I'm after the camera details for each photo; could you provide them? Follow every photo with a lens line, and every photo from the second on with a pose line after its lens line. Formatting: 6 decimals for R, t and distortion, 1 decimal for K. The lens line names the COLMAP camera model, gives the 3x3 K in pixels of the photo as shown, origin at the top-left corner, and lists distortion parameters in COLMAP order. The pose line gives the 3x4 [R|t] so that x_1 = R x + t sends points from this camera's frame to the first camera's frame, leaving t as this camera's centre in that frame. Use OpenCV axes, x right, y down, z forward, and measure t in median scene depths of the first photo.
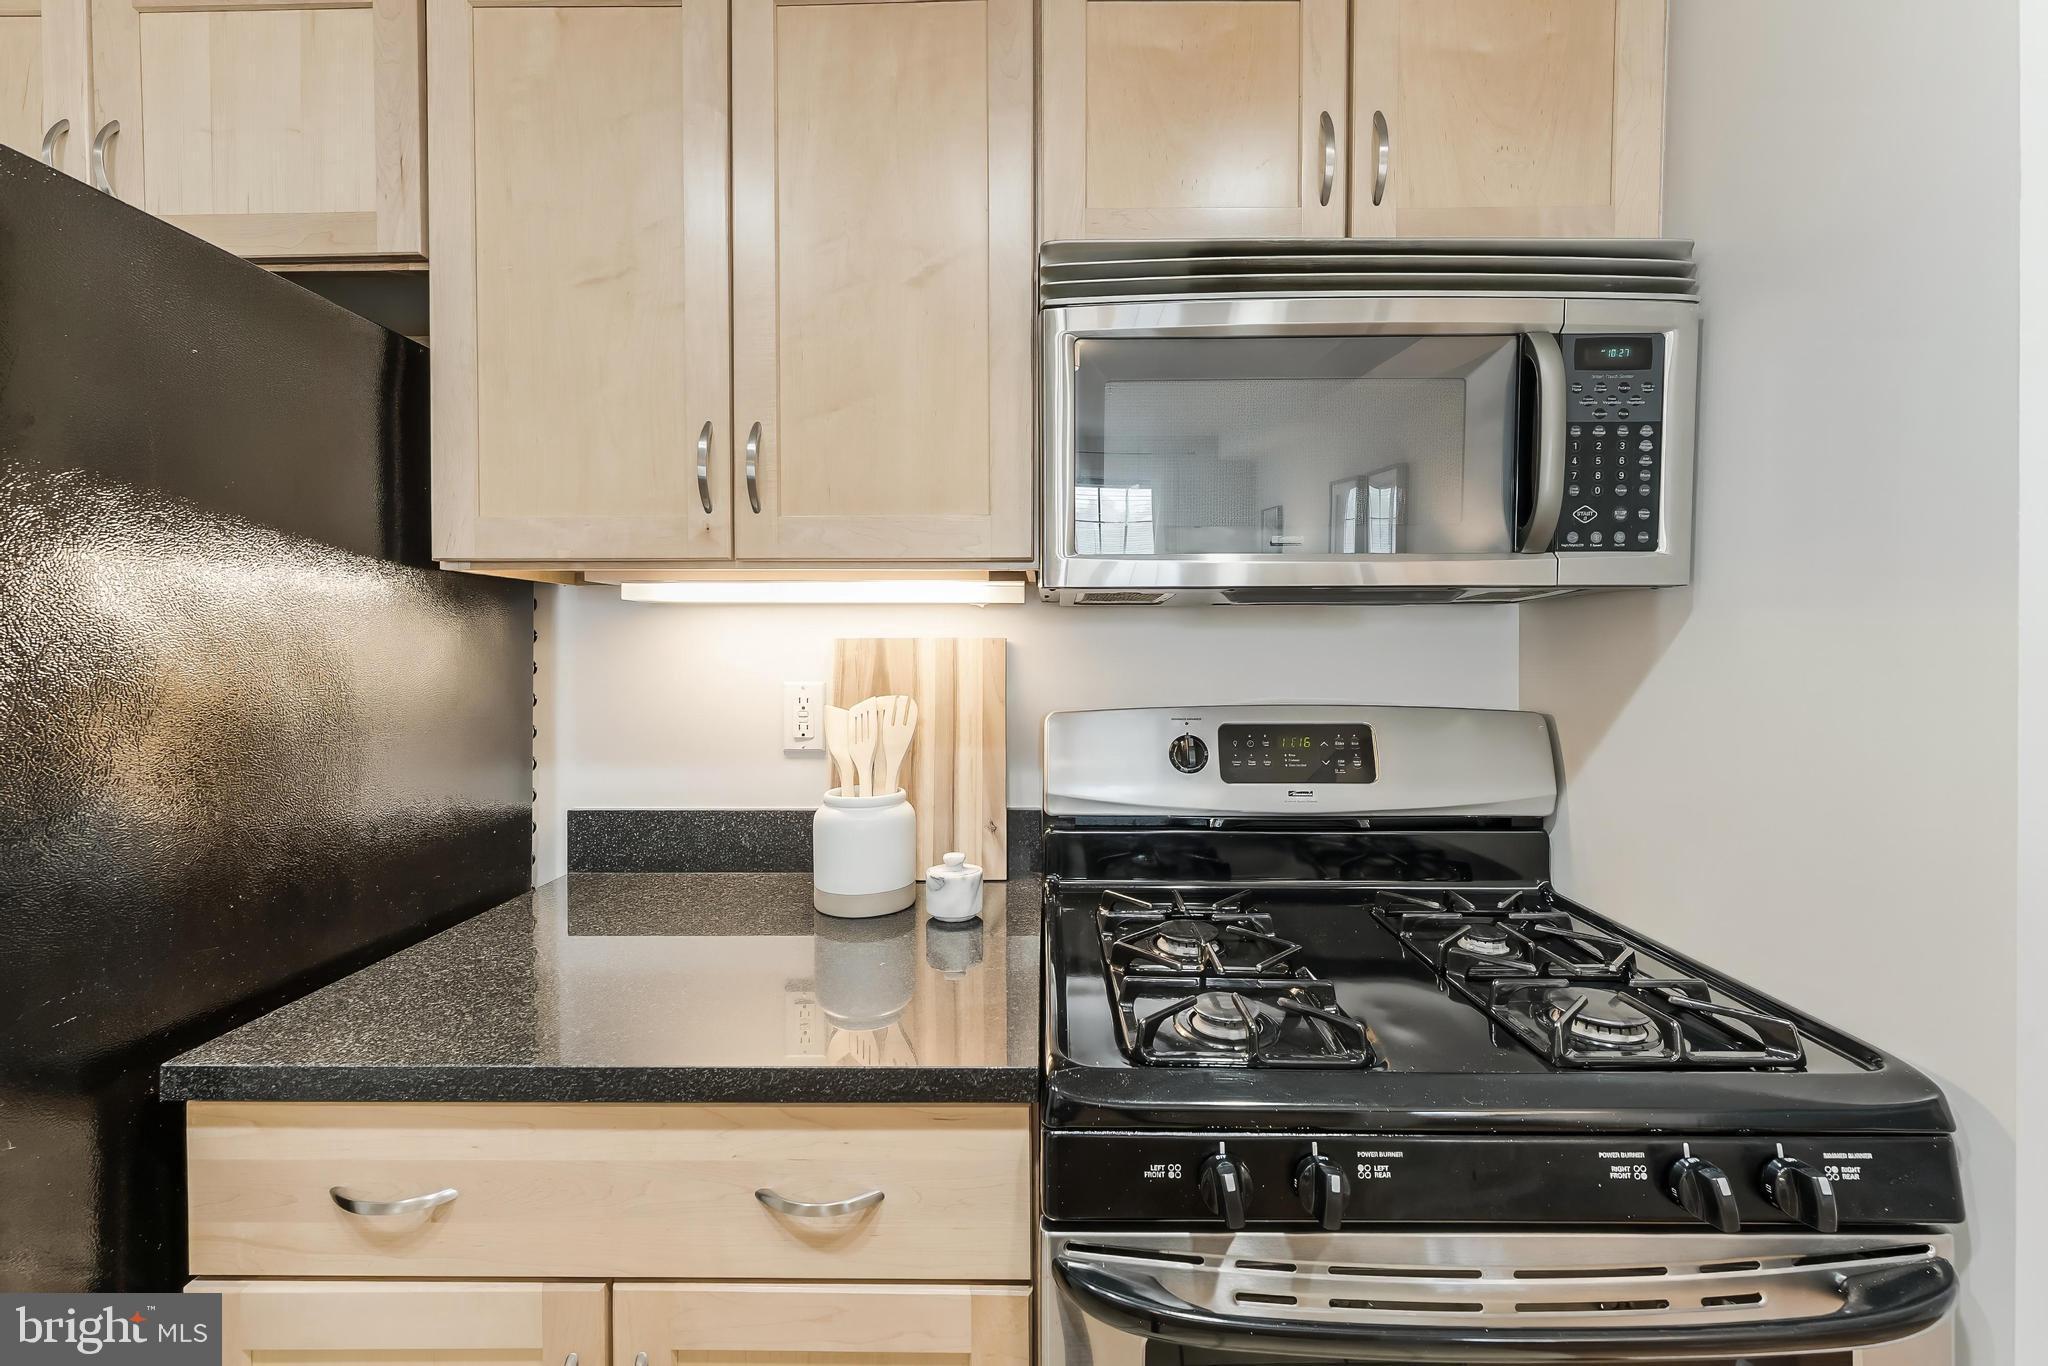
lens RADIAL K [[838.3, 0, 1032.9], [0, 838.3, 661.4], [0, 0, 1]] dist [-0.000440, -0.000037]
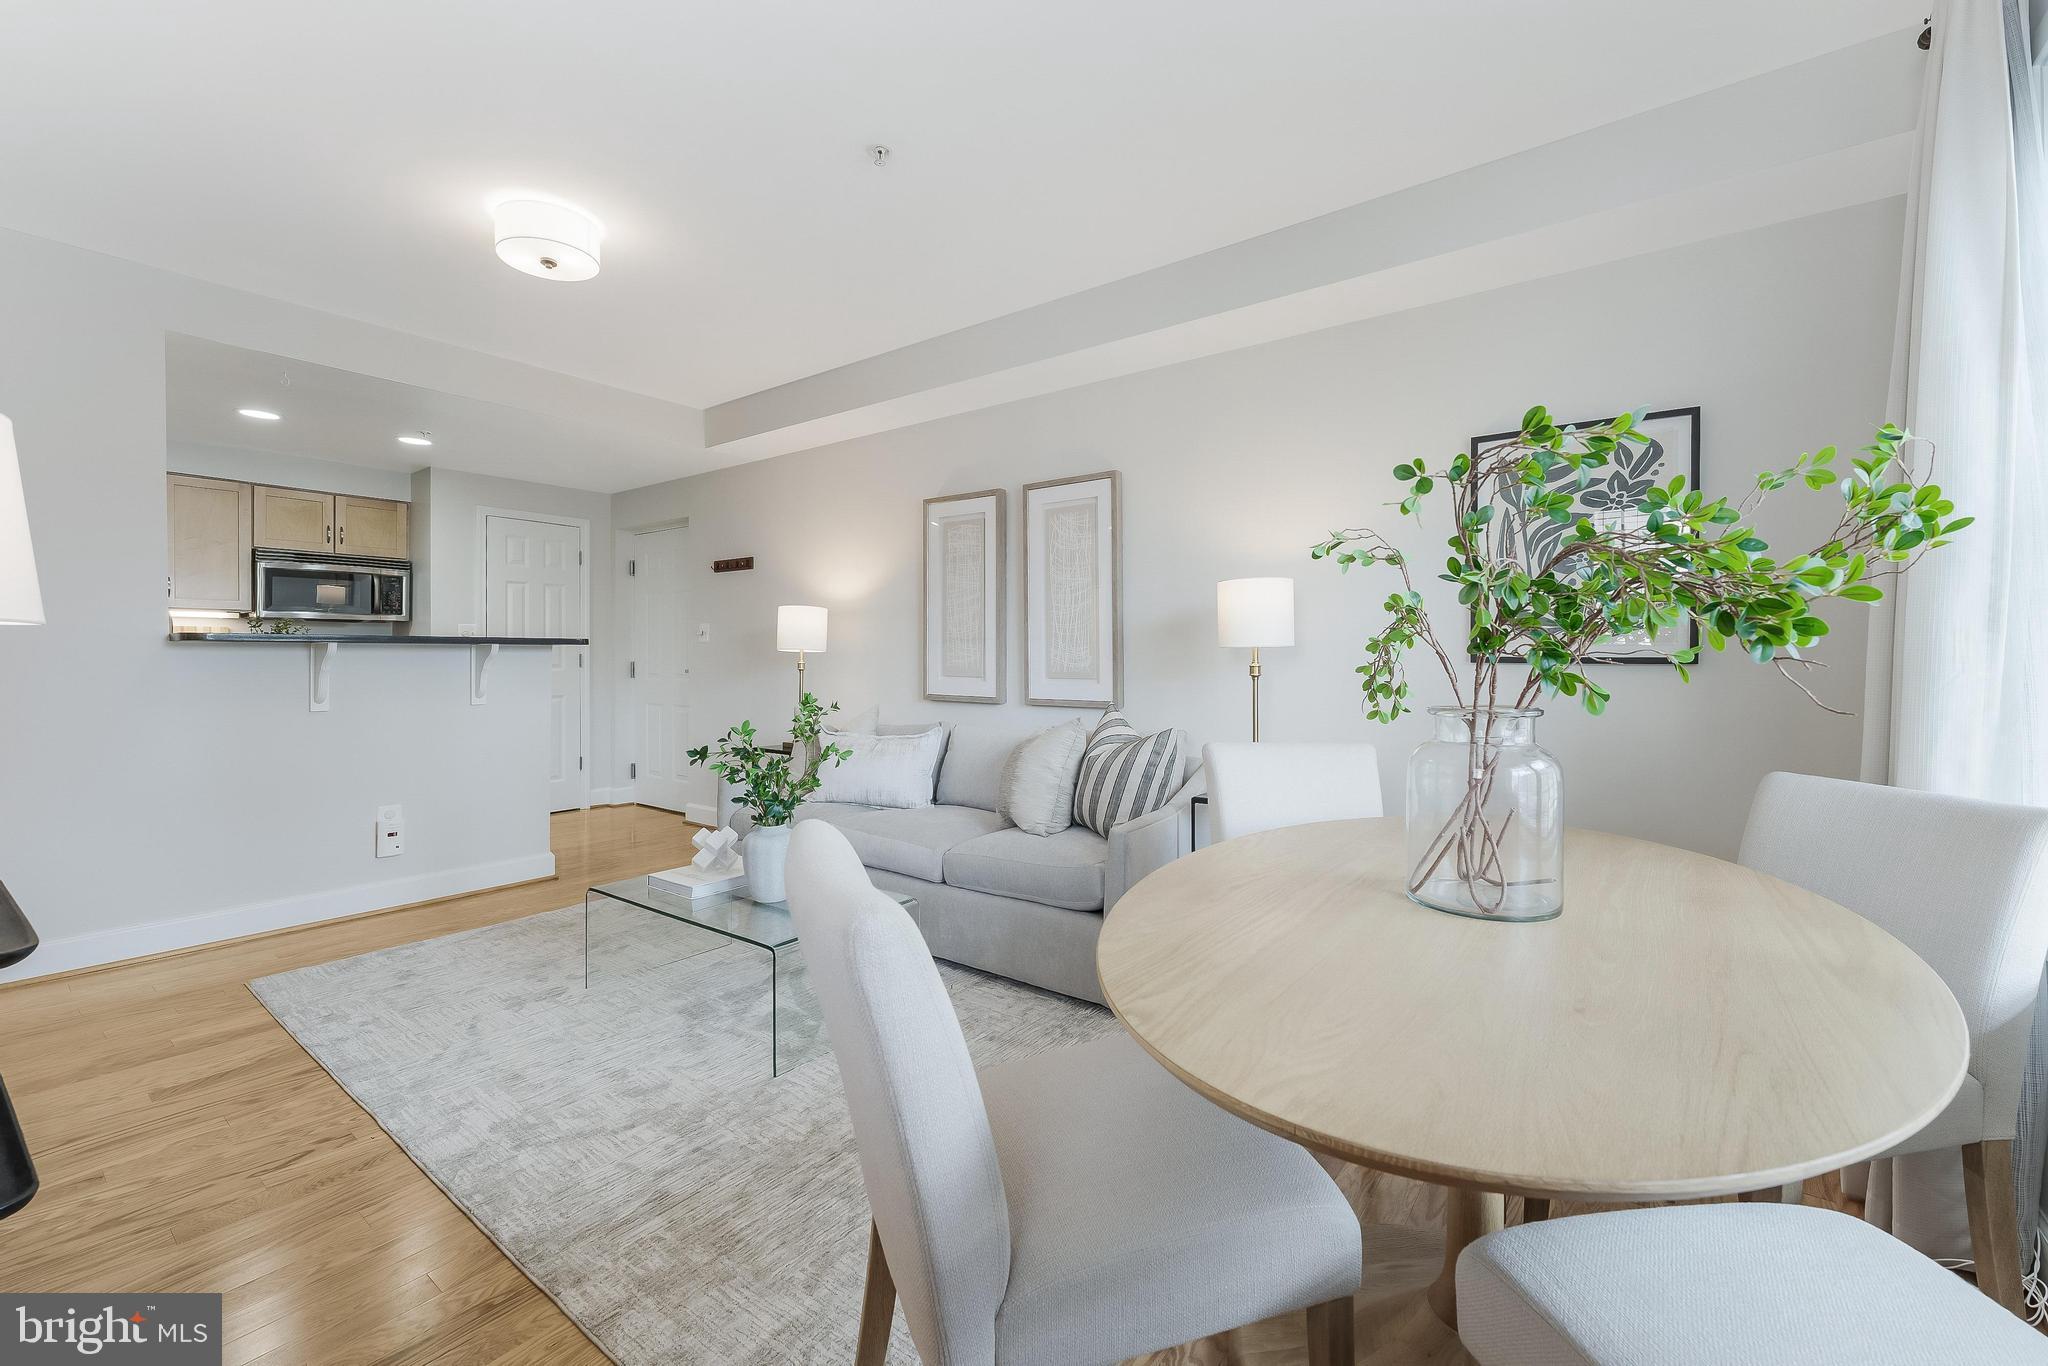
lens RADIAL K [[838.3, 0, 1032.9], [0, 838.3, 661.4], [0, 0, 1]] dist [-0.000440, -0.000037]
pose [[0.592916, -0.004425, 0.805252, -0.990905], [0.007502, 0.999972, -0.000029, 0.164792], [-0.805229, 0.006058, 0.592933, -4.429025]]
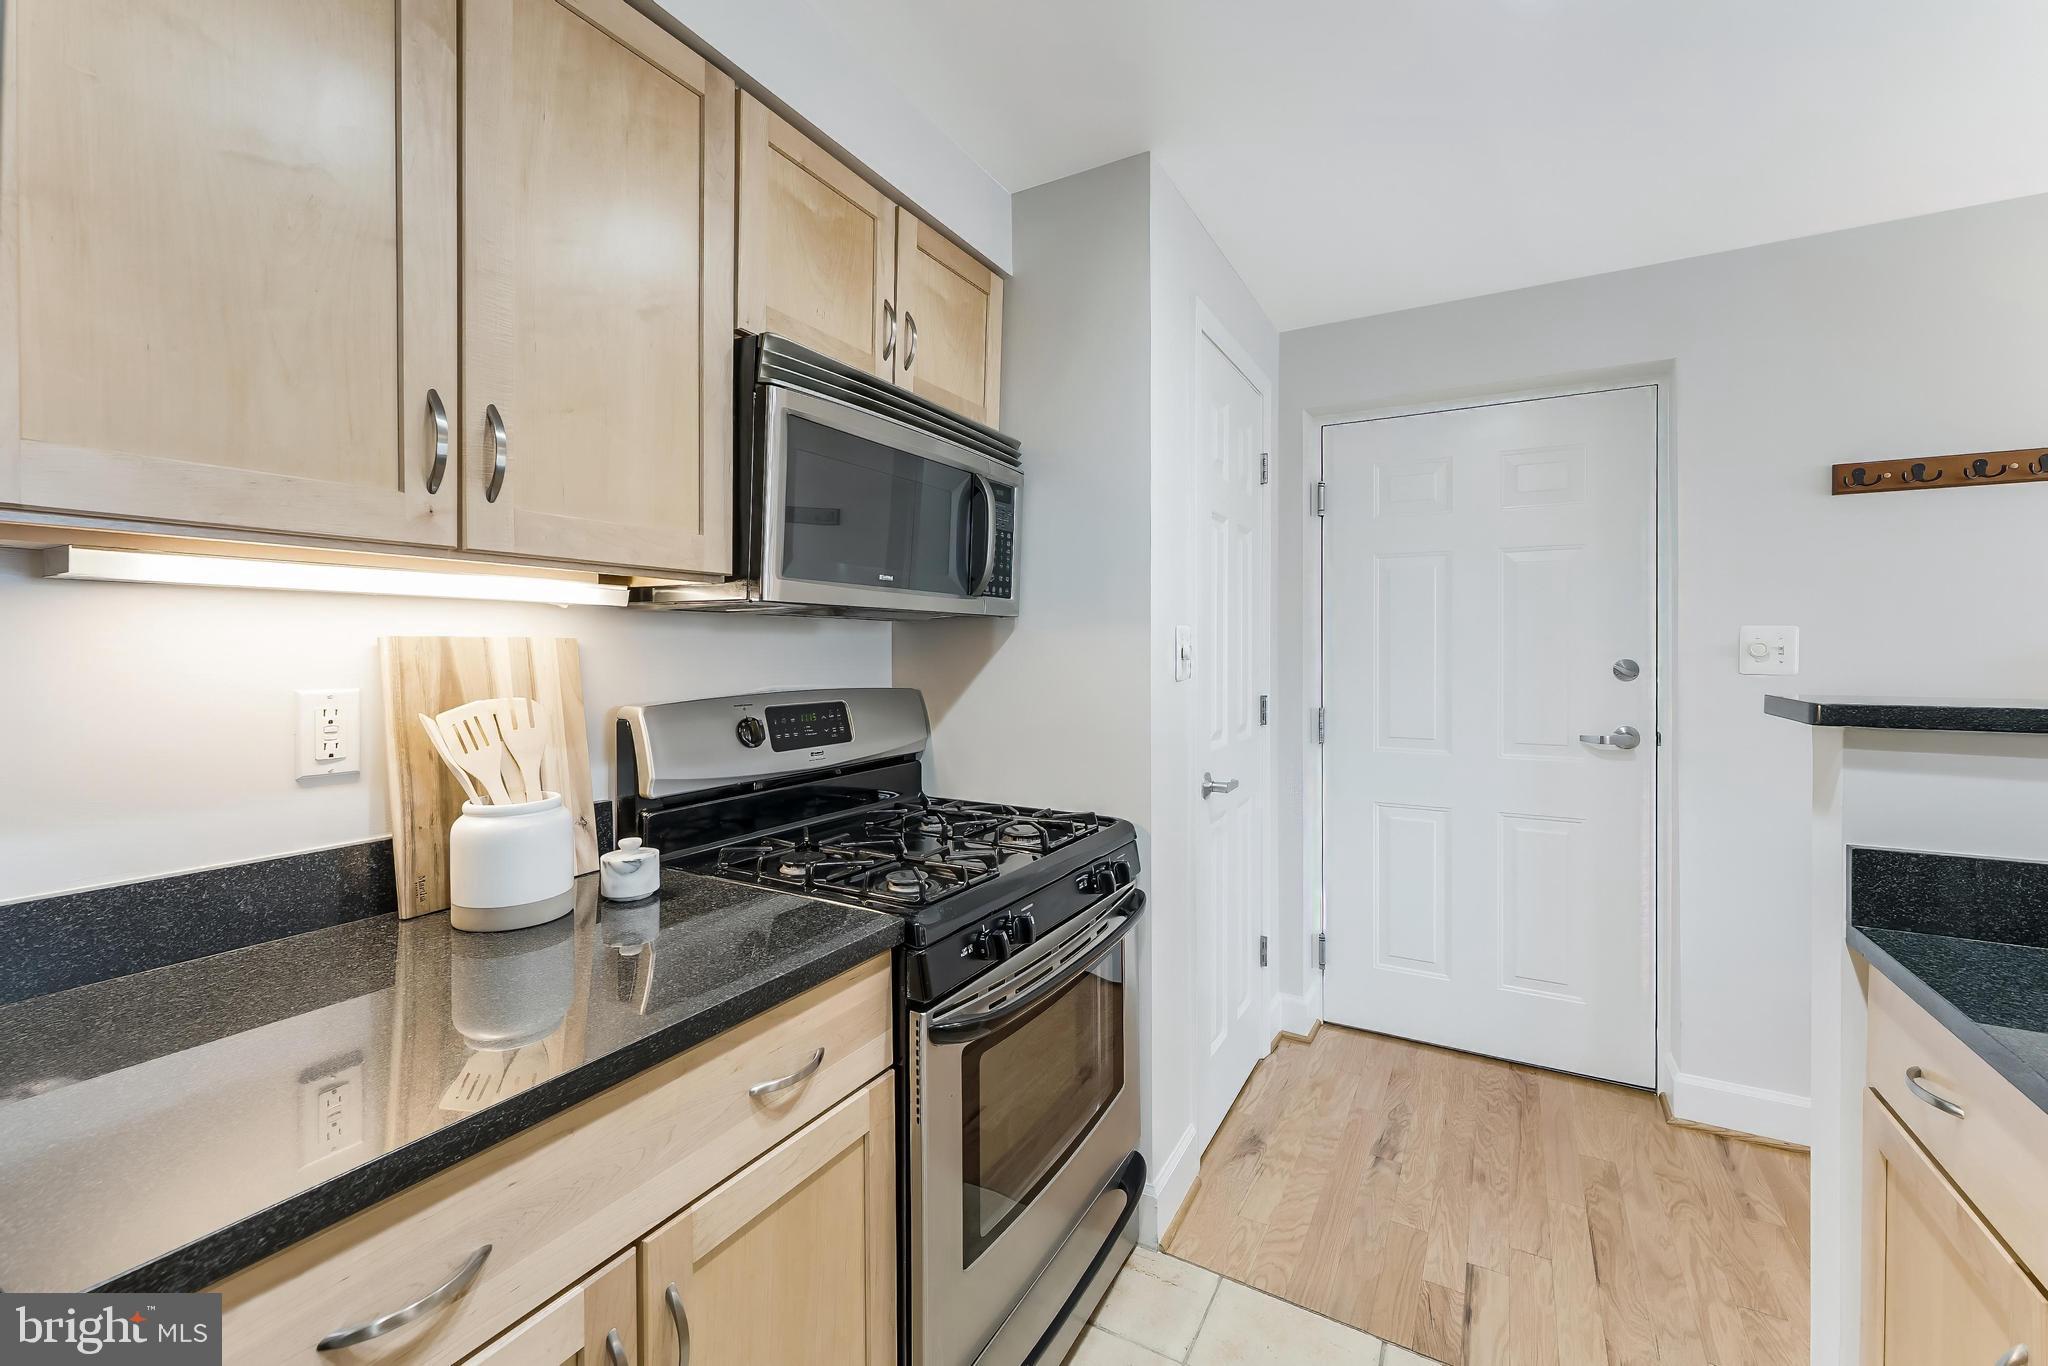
lens RADIAL K [[838.3, 0, 1032.9], [0, 838.3, 661.4], [0, 0, 1]] dist [-0.000440, -0.000037]
pose [[0.479585, -0.011837, 0.877416, -0.719465], [0.010273, 0.999916, 0.007875, -0.001906], [-0.877435, 0.005237, 0.479666, 0.024893]]
